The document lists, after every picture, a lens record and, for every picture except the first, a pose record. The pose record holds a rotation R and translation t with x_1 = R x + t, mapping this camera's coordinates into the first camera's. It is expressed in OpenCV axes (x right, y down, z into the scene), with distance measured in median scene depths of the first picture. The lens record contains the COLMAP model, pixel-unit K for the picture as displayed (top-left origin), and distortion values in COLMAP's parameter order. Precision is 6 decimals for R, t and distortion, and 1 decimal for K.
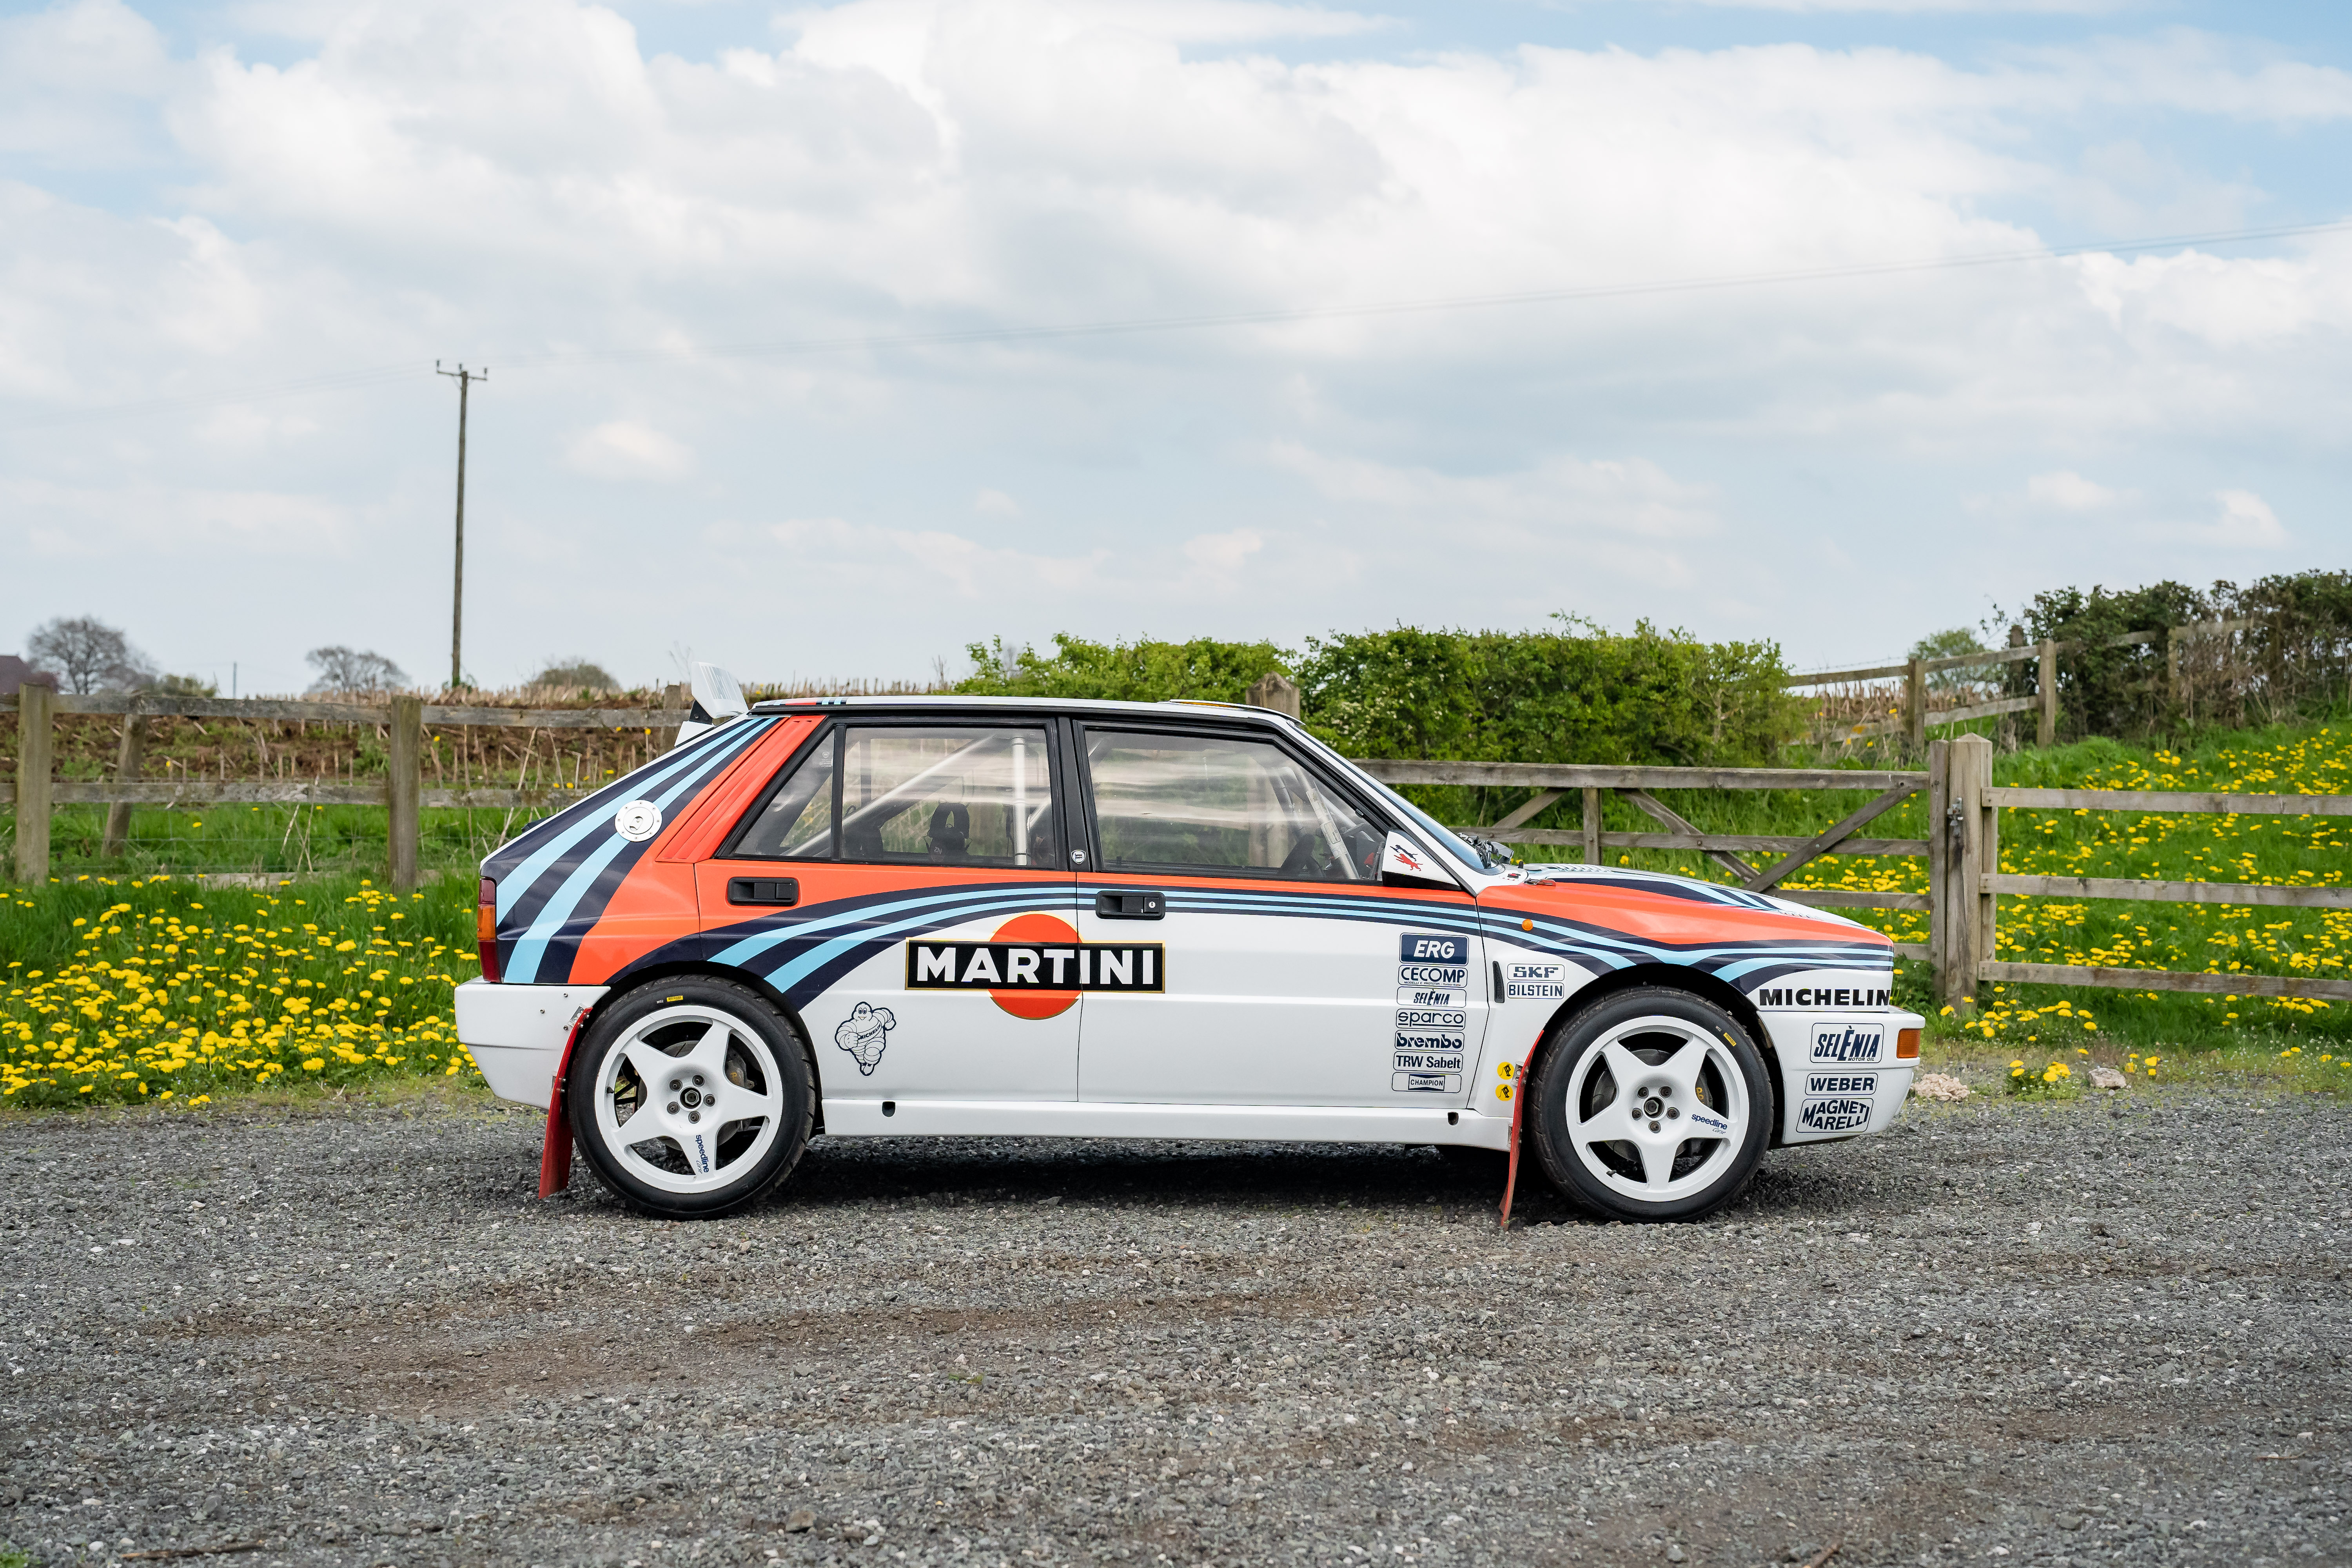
lens RADIAL K [[3239.5, 0, 1168.4], [0, 3239.5, 834.1], [0, 0, 1]] dist [0.008079, 0.074743]
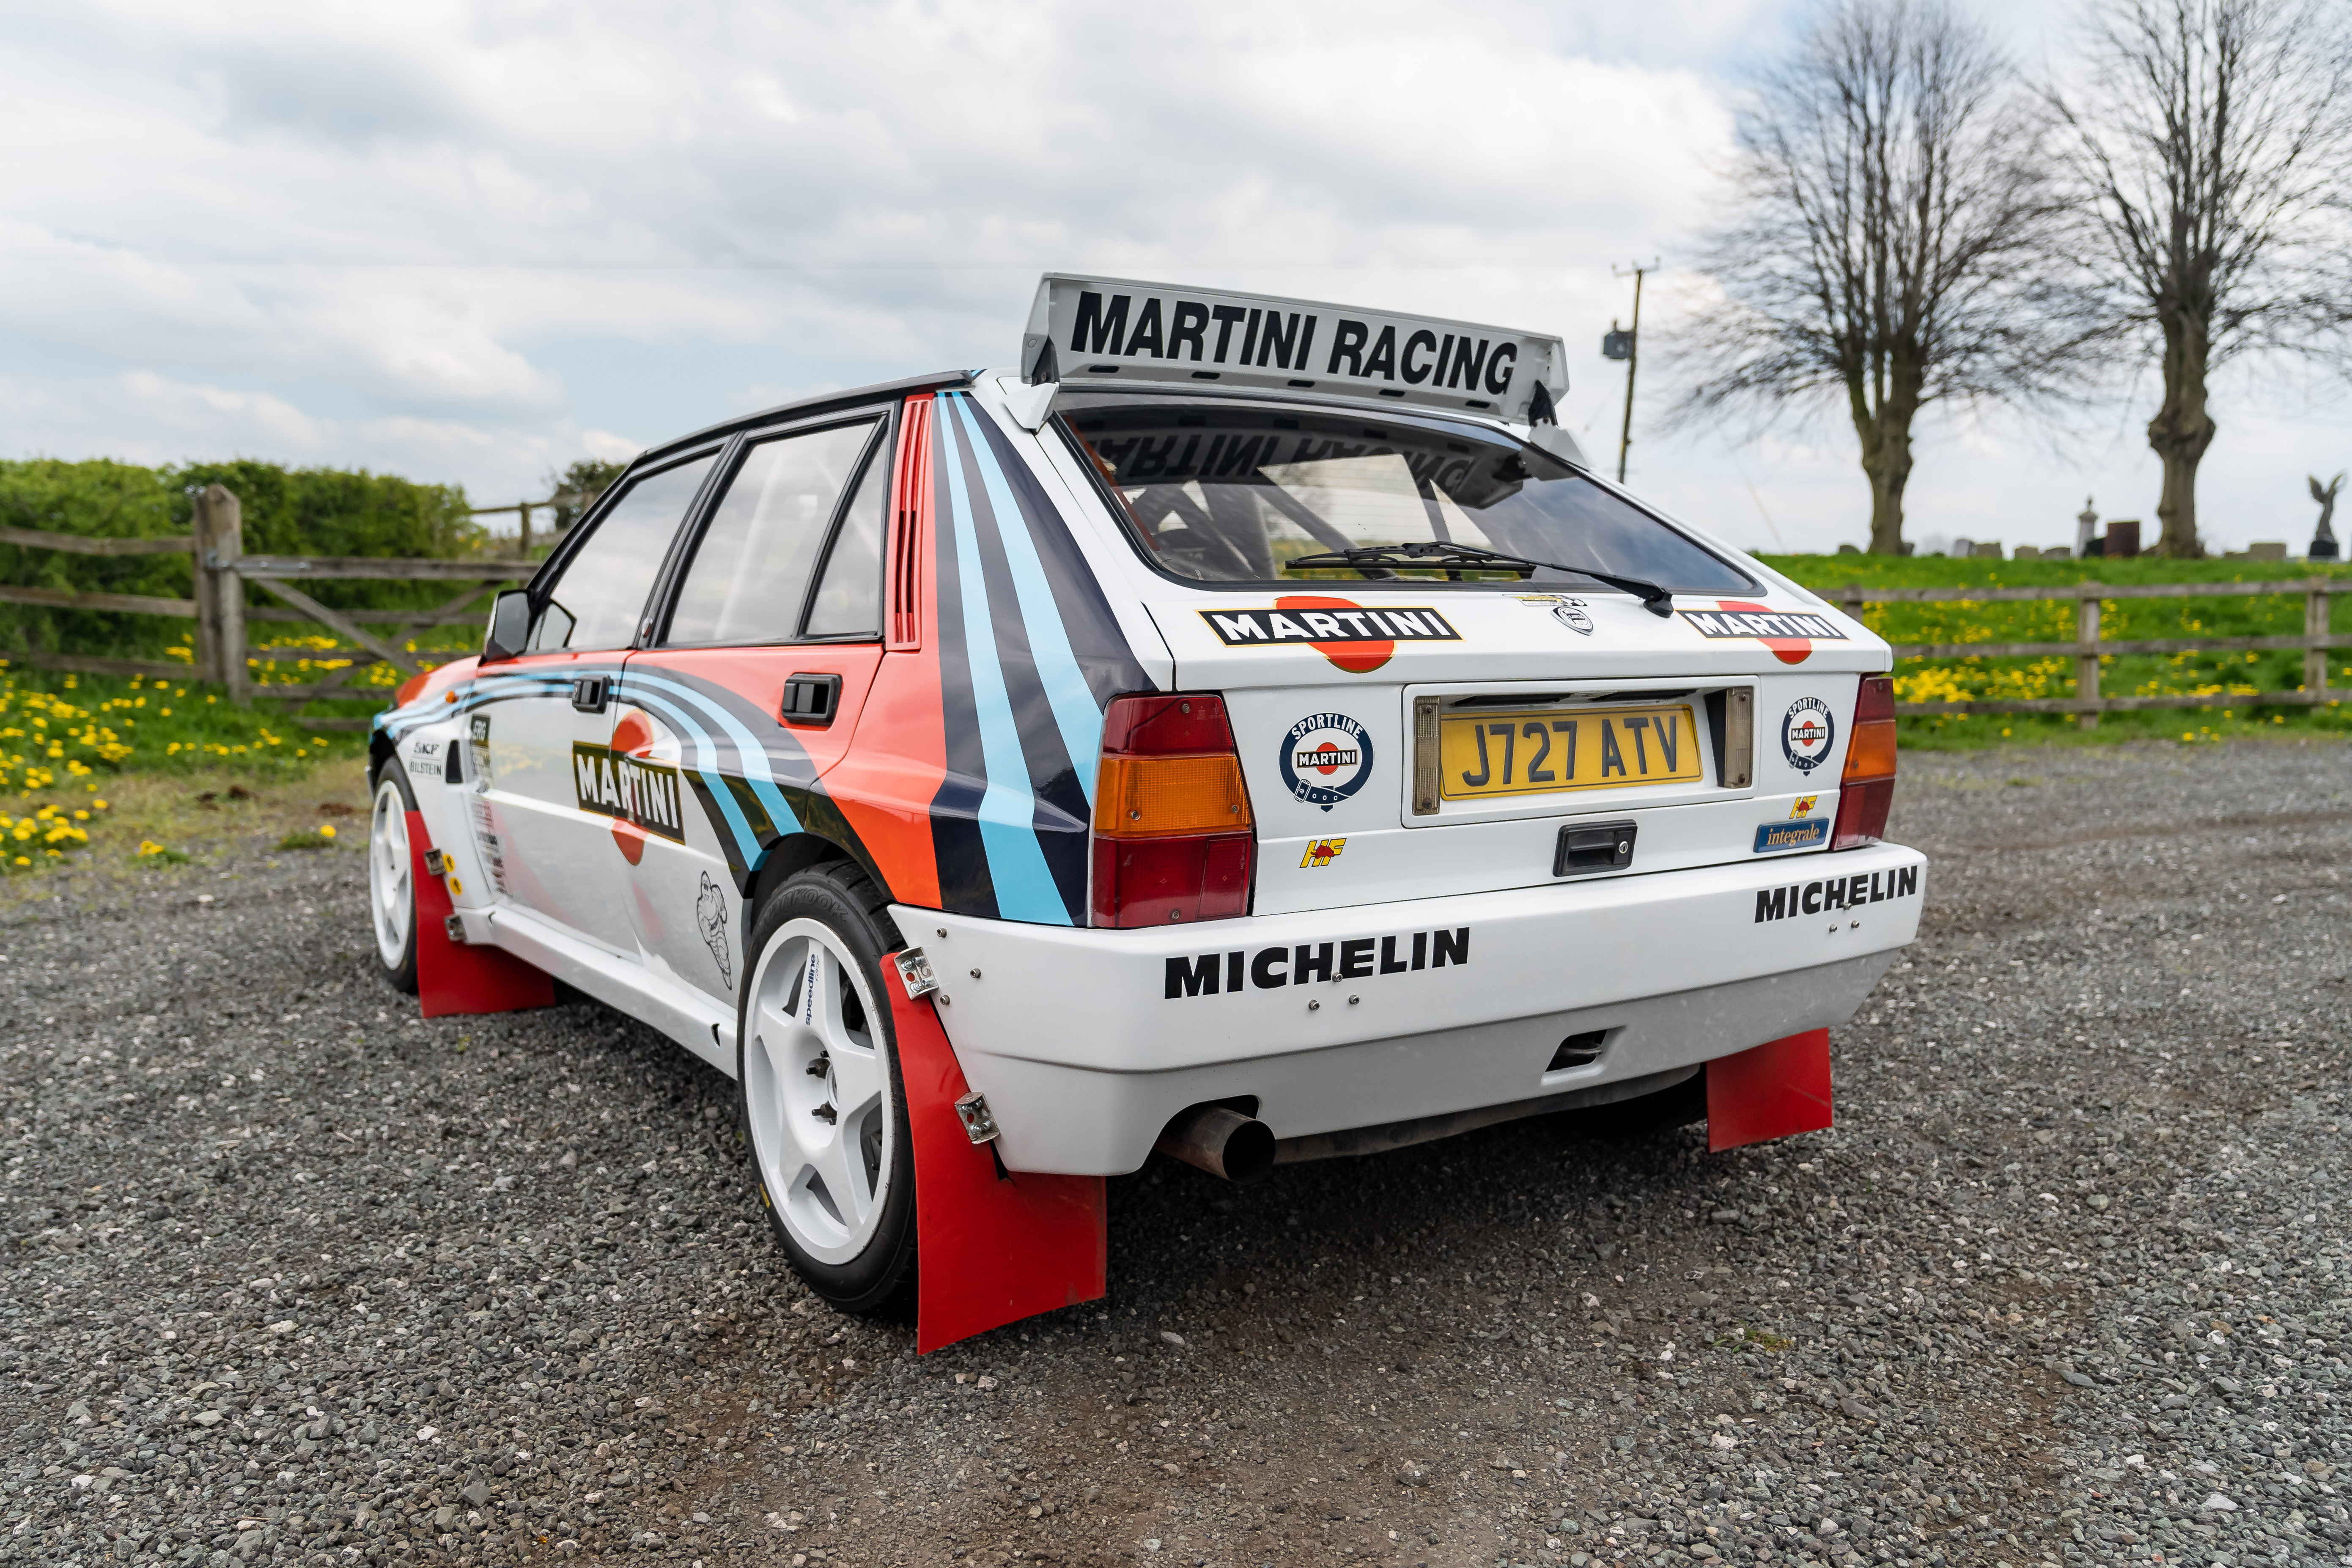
lens RADIAL K [[1779.2, 0, 1057.4], [0, 1779.2, 792.0], [0, 0, 1]] dist [-0.028732, 0.000835]
pose [[0.768899, -0.073213, 0.635165, -0.122004], [0.013611, 0.995072, 0.098221, 0.002411], [-0.639225, -0.066877, 0.766106, 0.241914]]
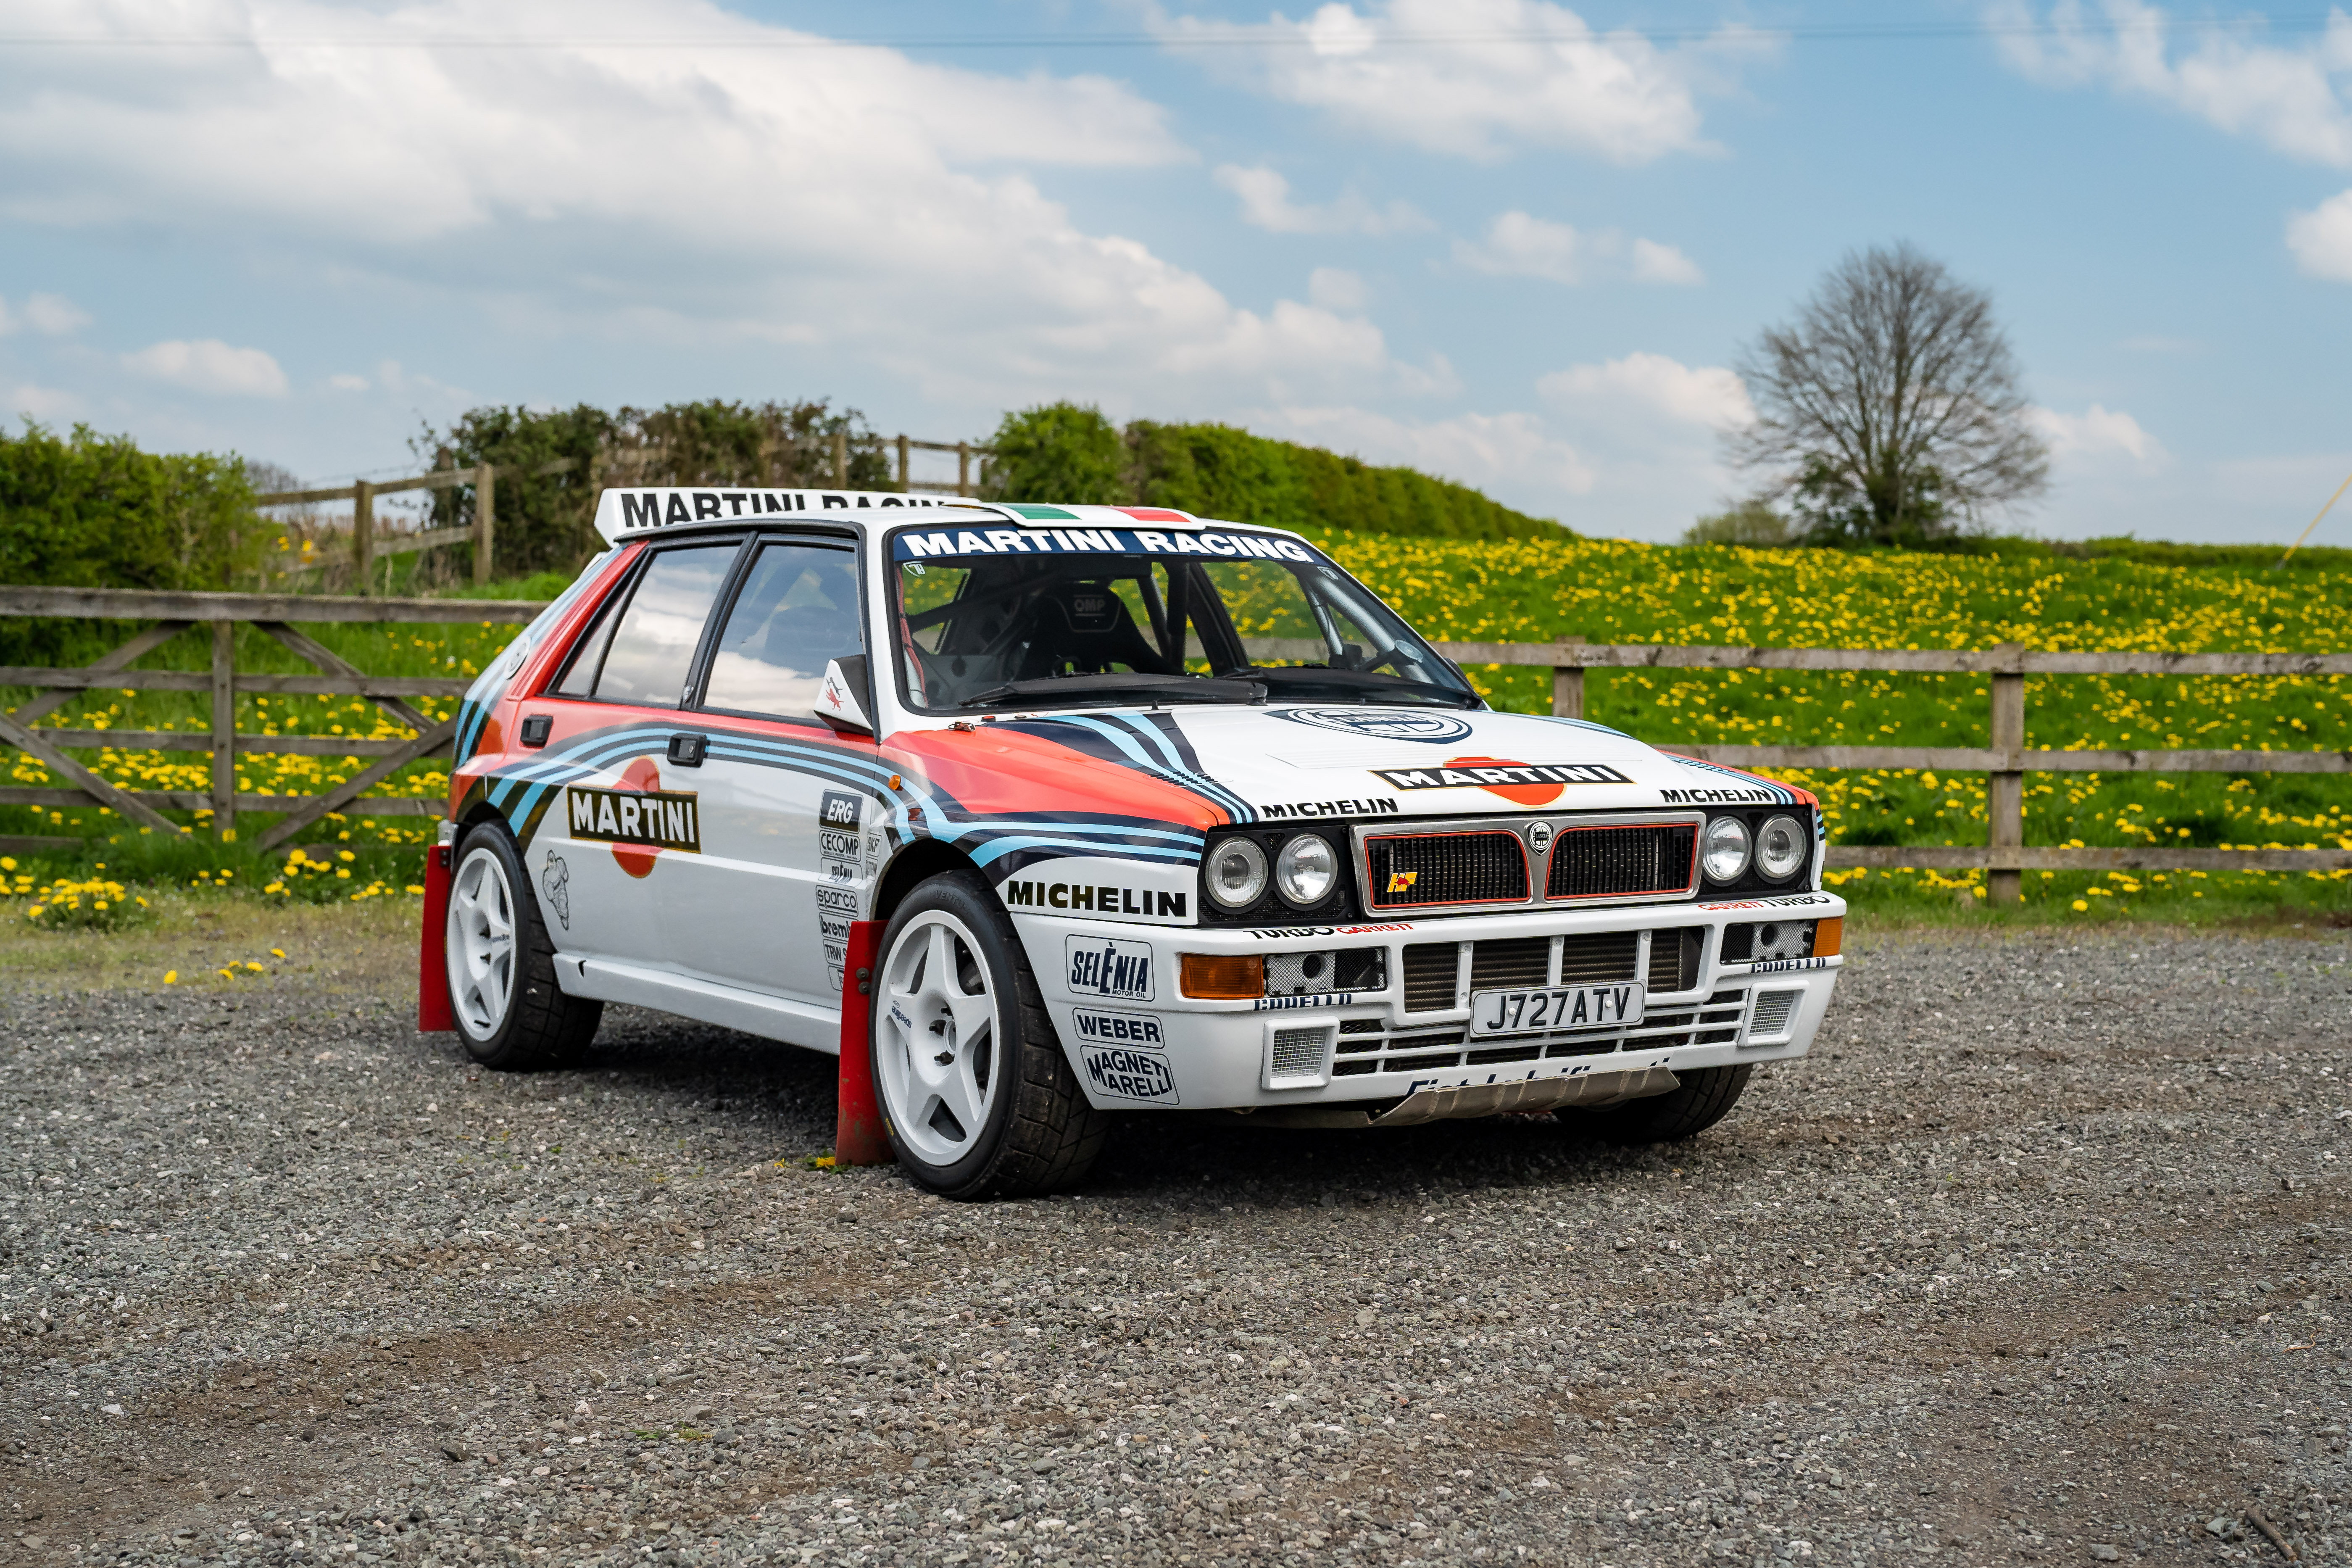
lens RADIAL K [[3501.3, 0, 1211.5], [0, 3501.3, 777.3], [0, 0, 1]] dist [-0.003570, -0.012214]
pose [[0.836119, -0.017873, 0.548257, -0.112213], [0.003458, 0.999621, 0.027314, 0.001594], [-0.548538, -0.020942, 0.835863, 0.090499]]
